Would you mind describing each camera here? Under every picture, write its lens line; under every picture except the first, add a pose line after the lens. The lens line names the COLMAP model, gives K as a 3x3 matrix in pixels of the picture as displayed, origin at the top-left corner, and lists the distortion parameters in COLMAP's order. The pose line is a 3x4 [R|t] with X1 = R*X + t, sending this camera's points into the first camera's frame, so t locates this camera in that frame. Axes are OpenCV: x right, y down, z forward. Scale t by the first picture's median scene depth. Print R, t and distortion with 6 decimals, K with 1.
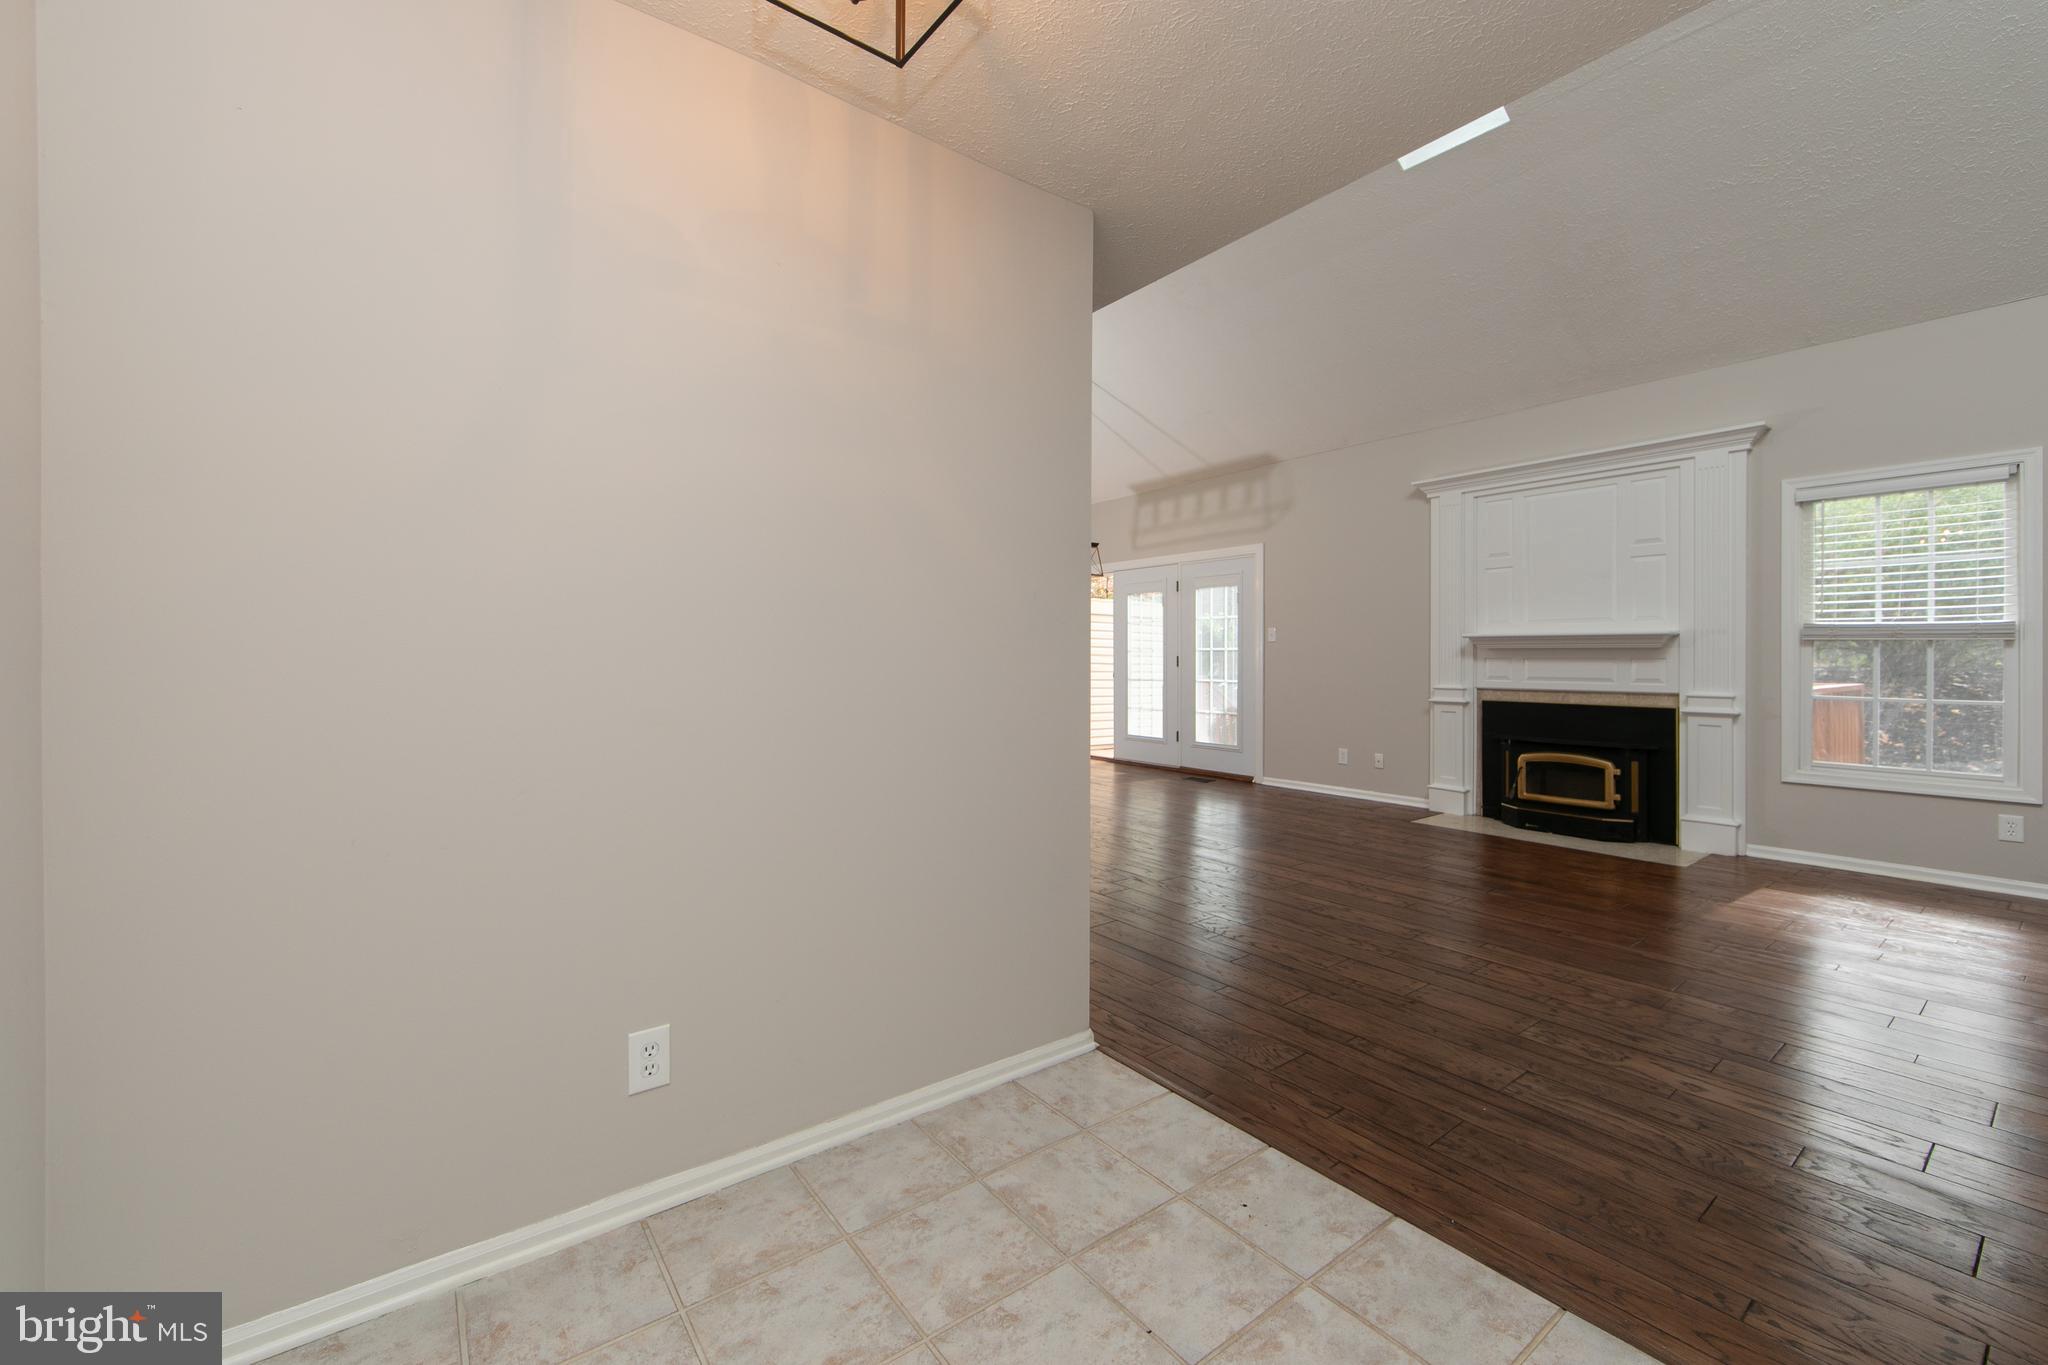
lens RADIAL K [[841.4, 0, 997.5], [0, 841.4, 660.3], [0, 0, 1]] dist [-0.000698, -0.000267]
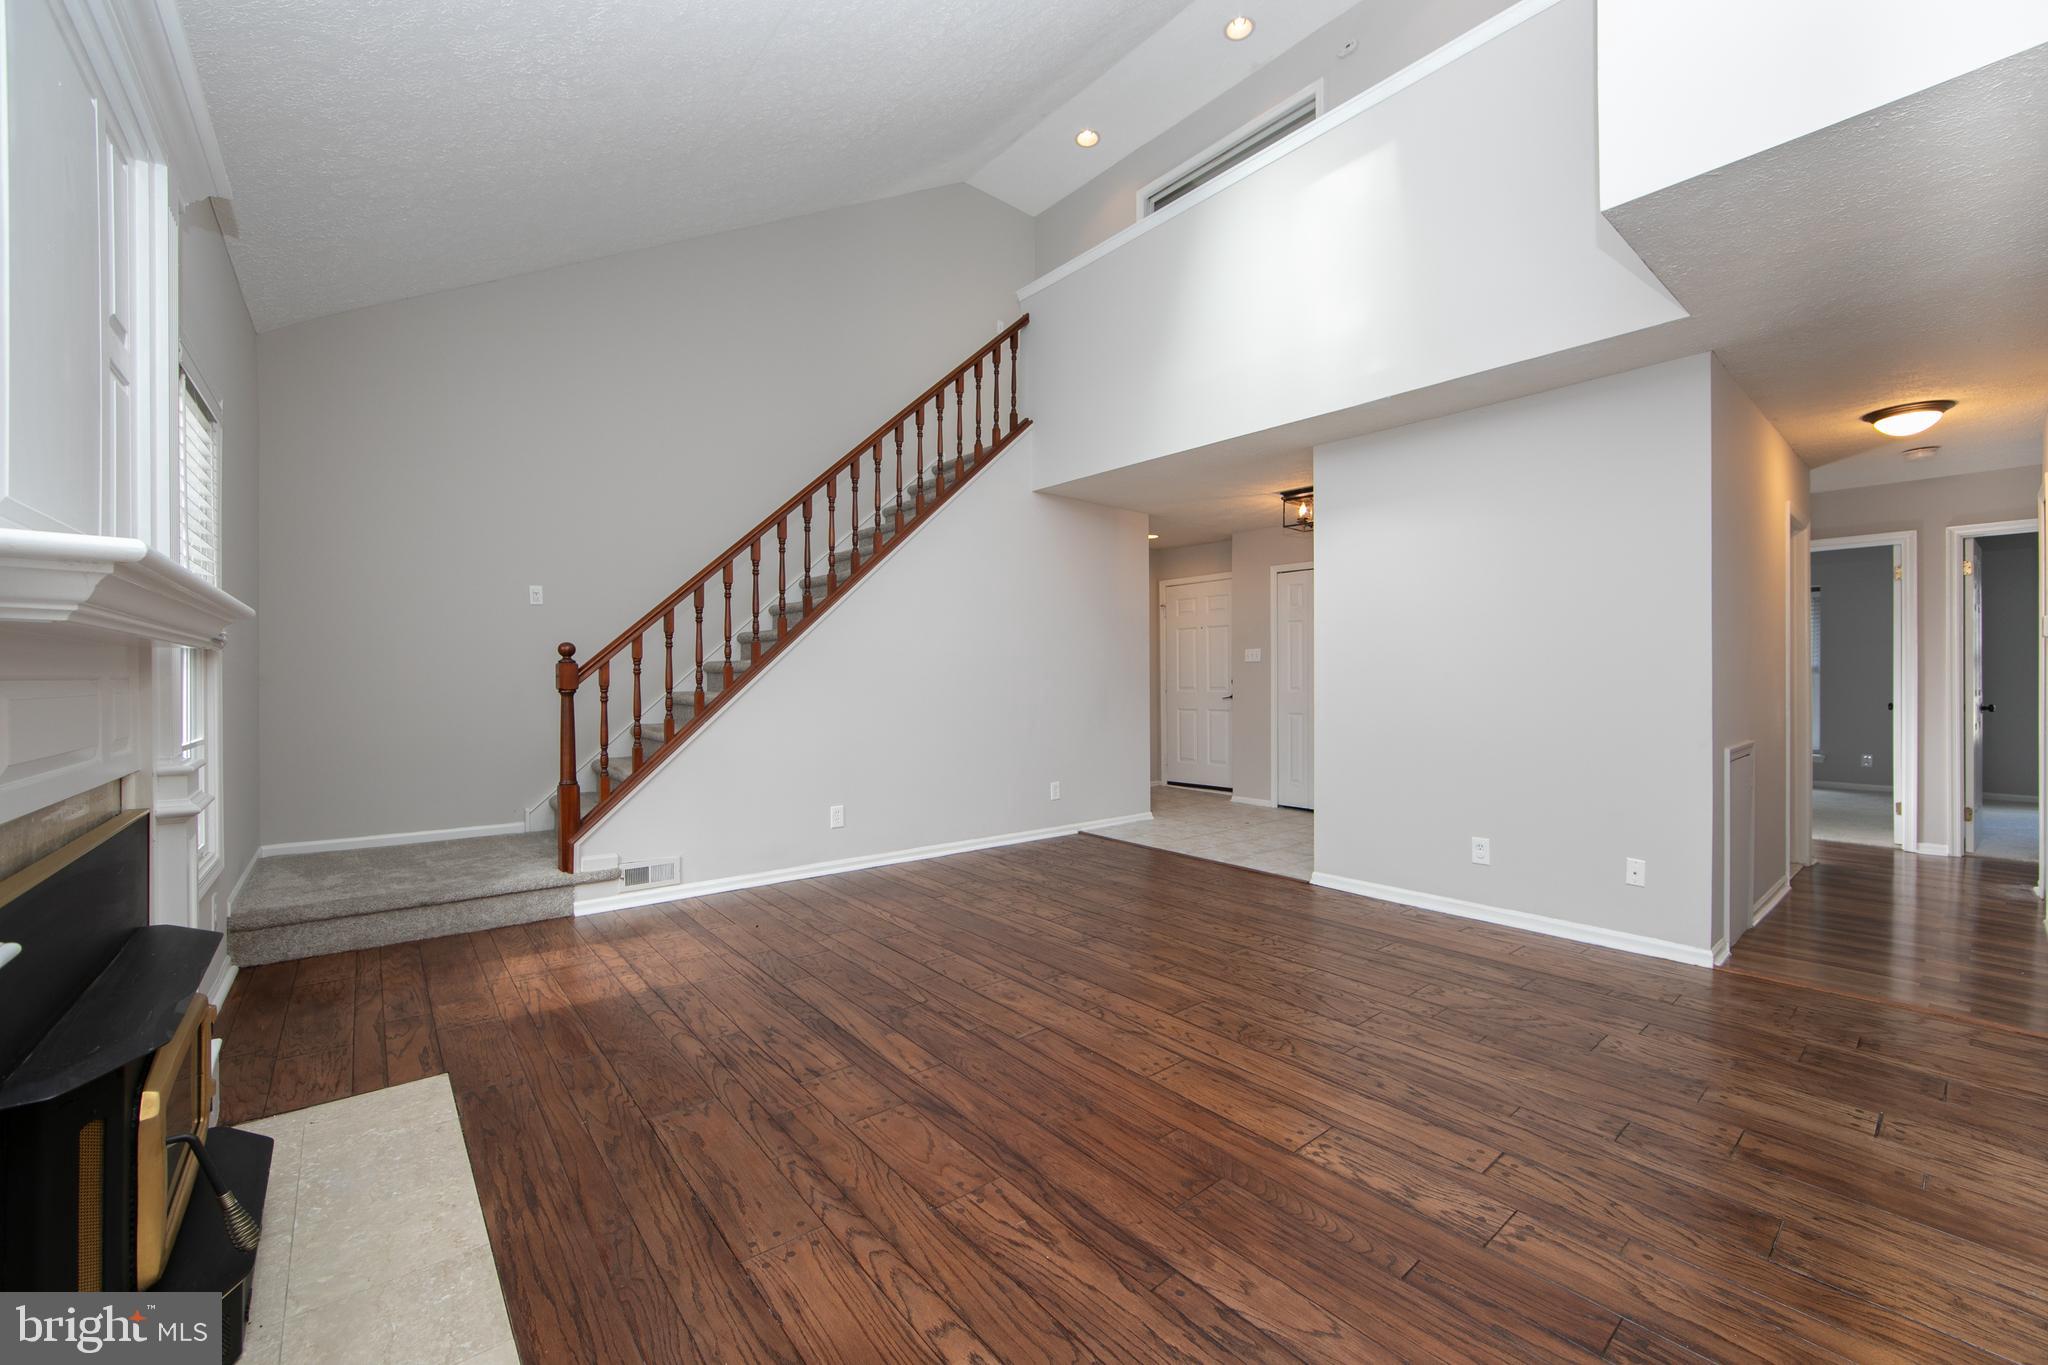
lens RADIAL K [[797.3, 0, 1035.4], [0, 797.3, 681.9], [0, 0, 1]] dist [-0.007230, 0.000177]
pose [[-0.997140, -0.000676, -0.075575, 0.429413], [-0.001559, 0.999931, 0.011630, -0.005584], [0.075562, 0.011715, -0.997072, 1.340115]]
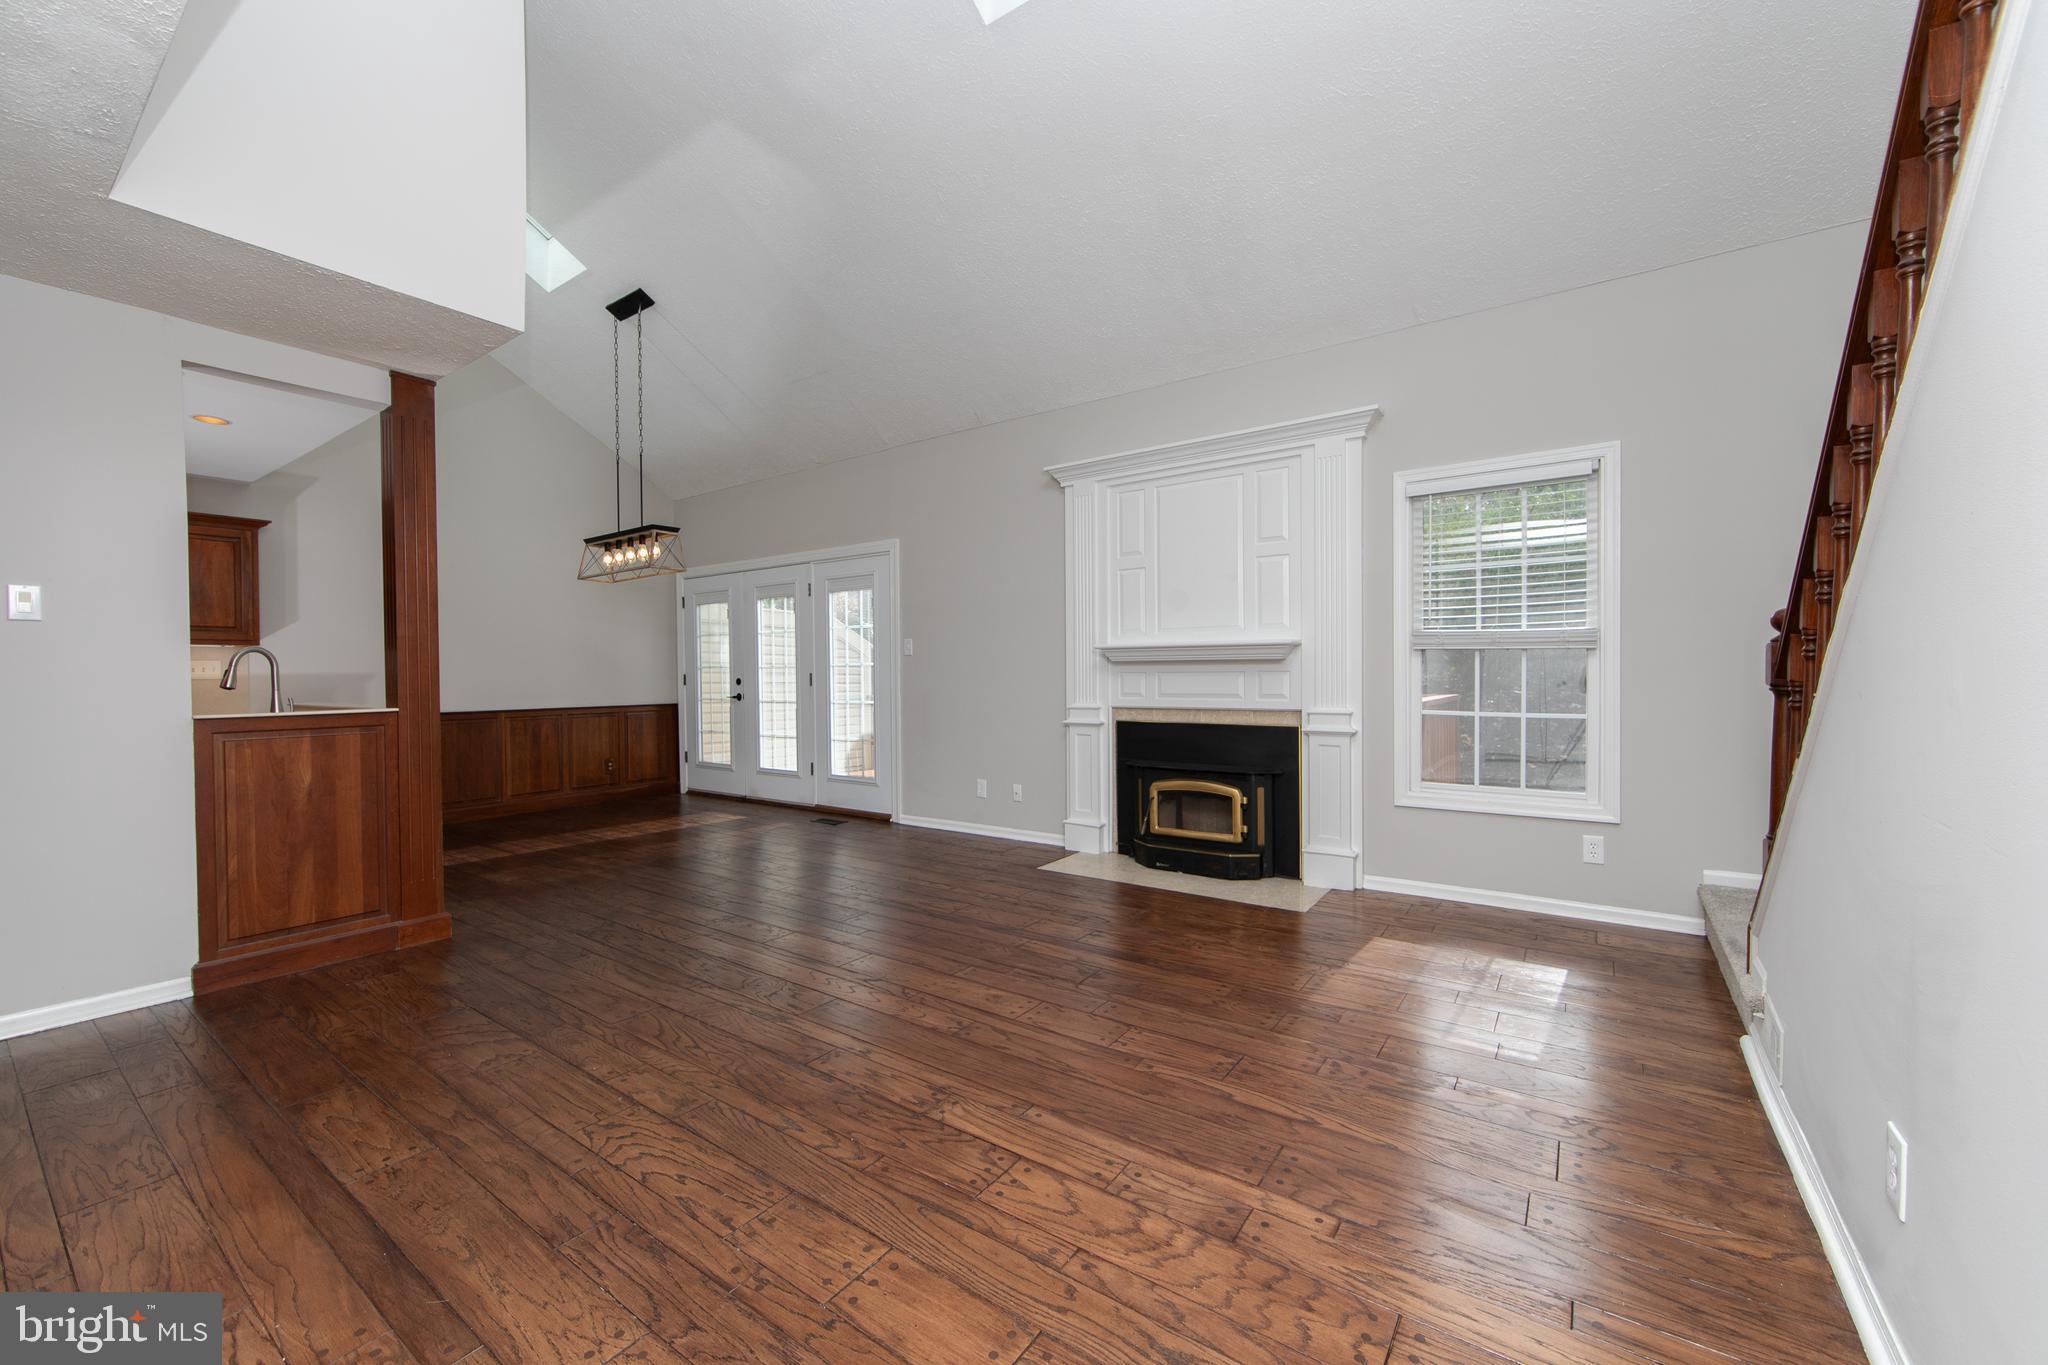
lens RADIAL K [[815.1, 0, 1018.0], [0, 815.1, 688.9], [0, 0, 1]] dist [-0.002577, -0.000422]
pose [[0.949808, -0.014176, 0.312512, 0.247306], [0.010094, 0.999841, 0.014673, 0.001290], [-0.312670, -0.010782, 0.949801, 0.264802]]
